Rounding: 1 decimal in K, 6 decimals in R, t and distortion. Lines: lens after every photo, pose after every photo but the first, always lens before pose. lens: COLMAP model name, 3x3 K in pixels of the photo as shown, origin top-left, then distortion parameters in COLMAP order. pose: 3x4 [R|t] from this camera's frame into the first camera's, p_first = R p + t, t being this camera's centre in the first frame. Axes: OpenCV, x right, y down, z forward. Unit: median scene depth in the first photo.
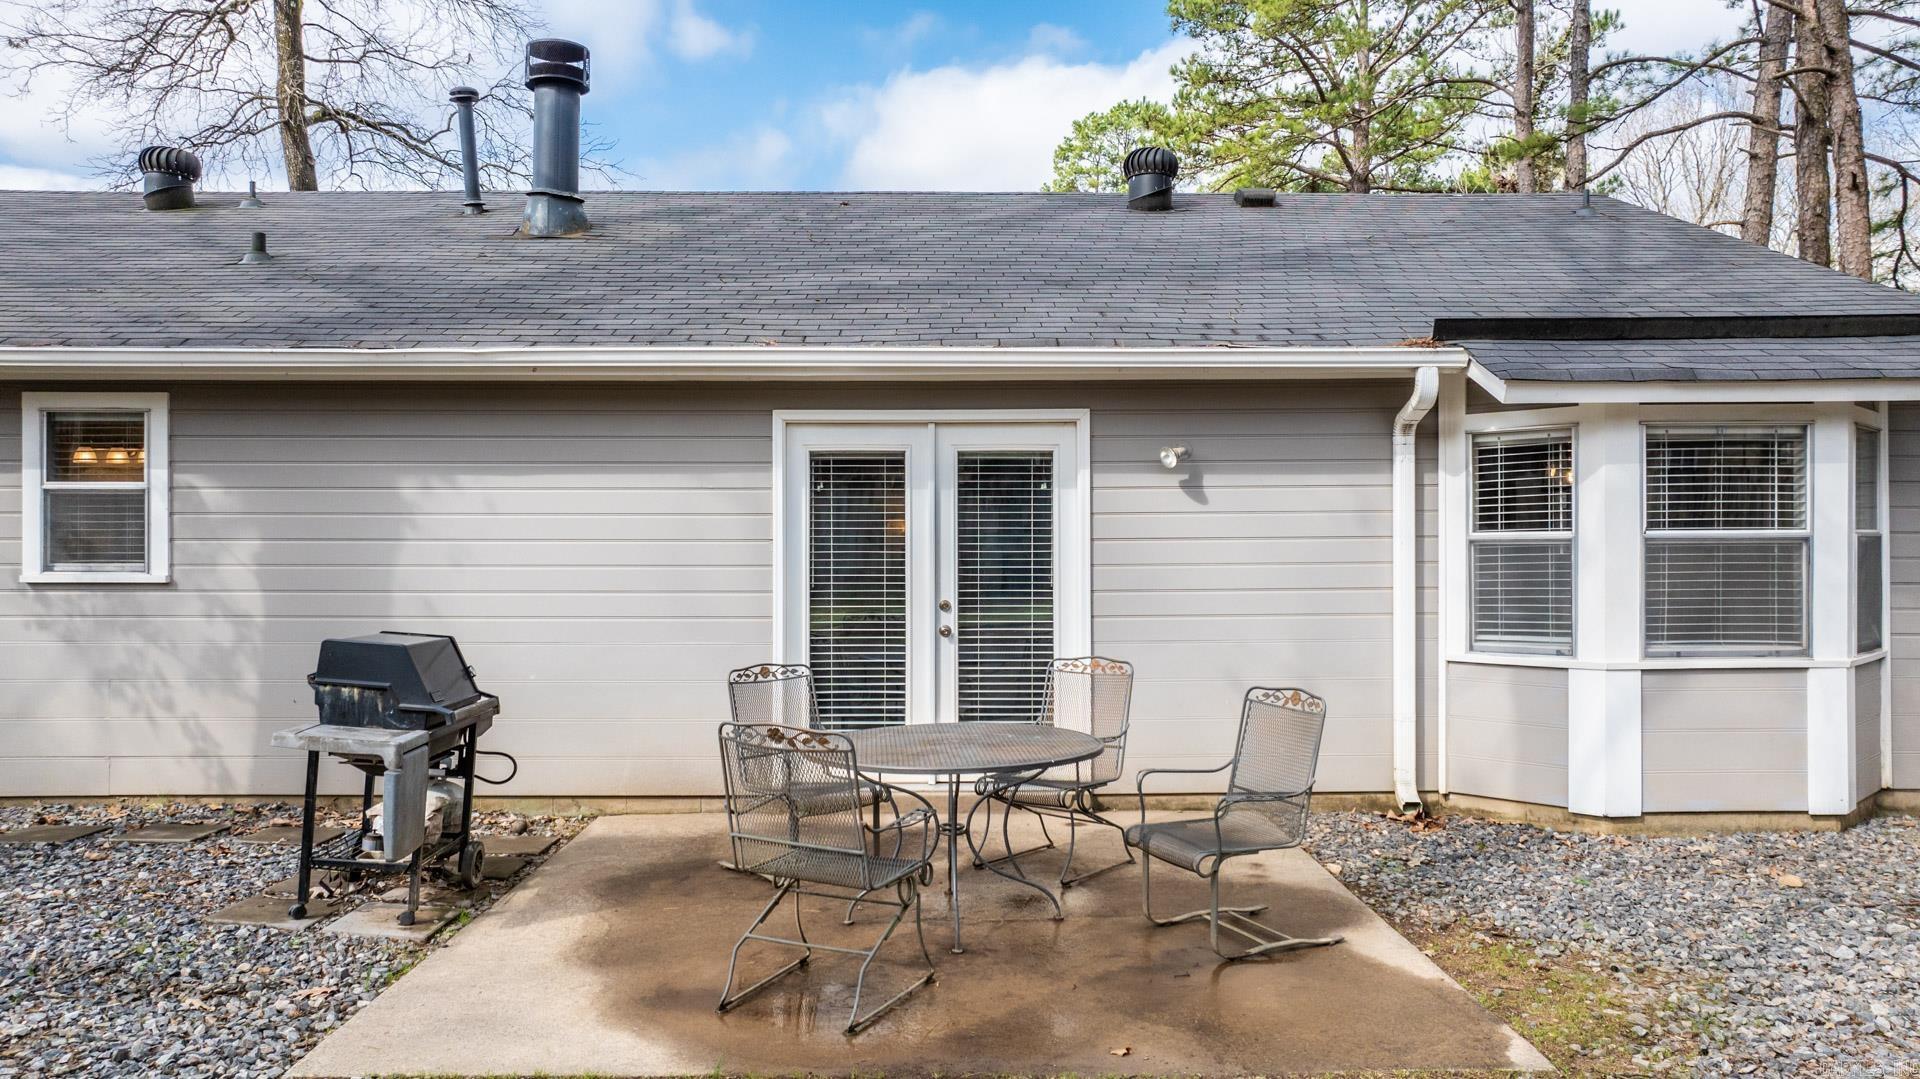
lens RADIAL K [[1341.6, 0, 958.6], [0, 1341.6, 538.7], [0, 0, 1]] dist [0.000657, -0.000679]
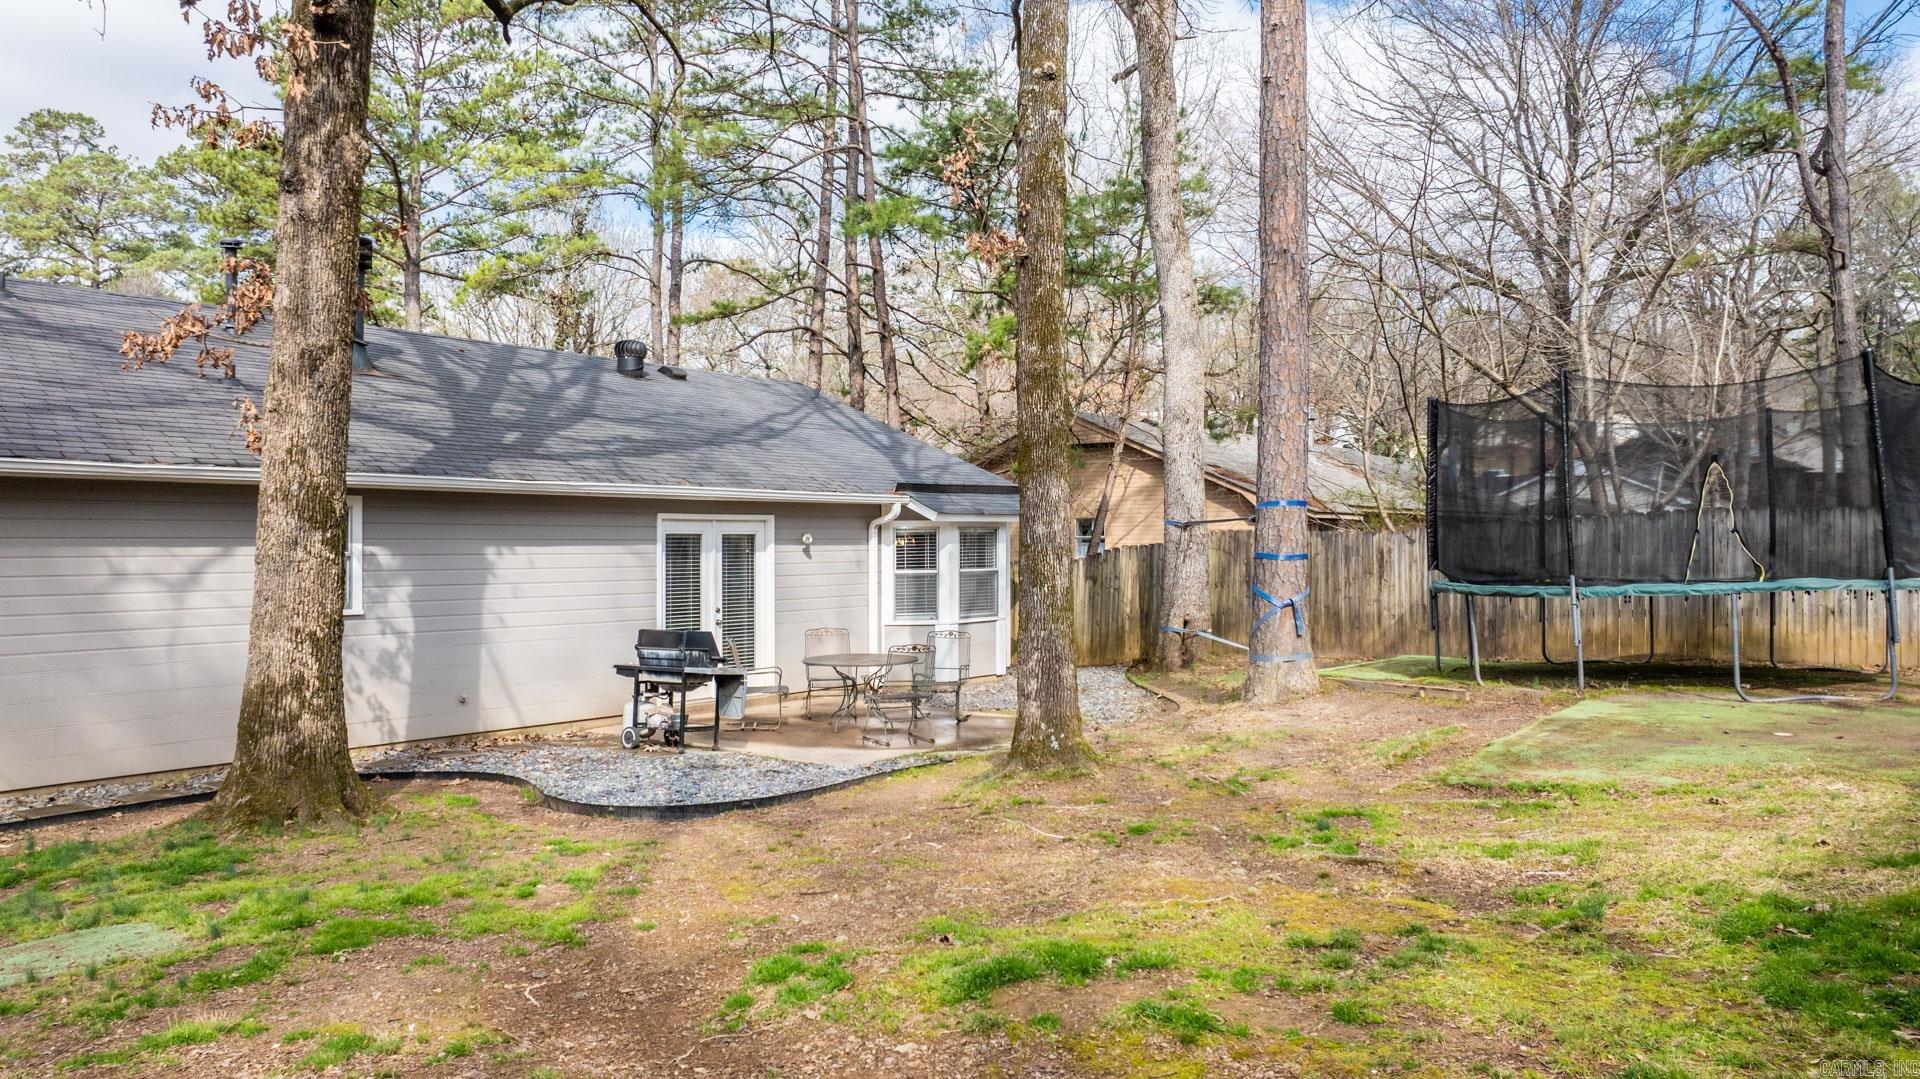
lens RADIAL K [[1341.6, 0, 961.2], [0, 1341.6, 538.9], [0, 0, 1]] dist [0.000657, -0.000679]
pose [[0.620687, 0.001949, 0.784056, -1.402931], [0.001383, 0.999993, -0.003580, -0.051022], [-0.784057, 0.003306, 0.620679, -0.567788]]
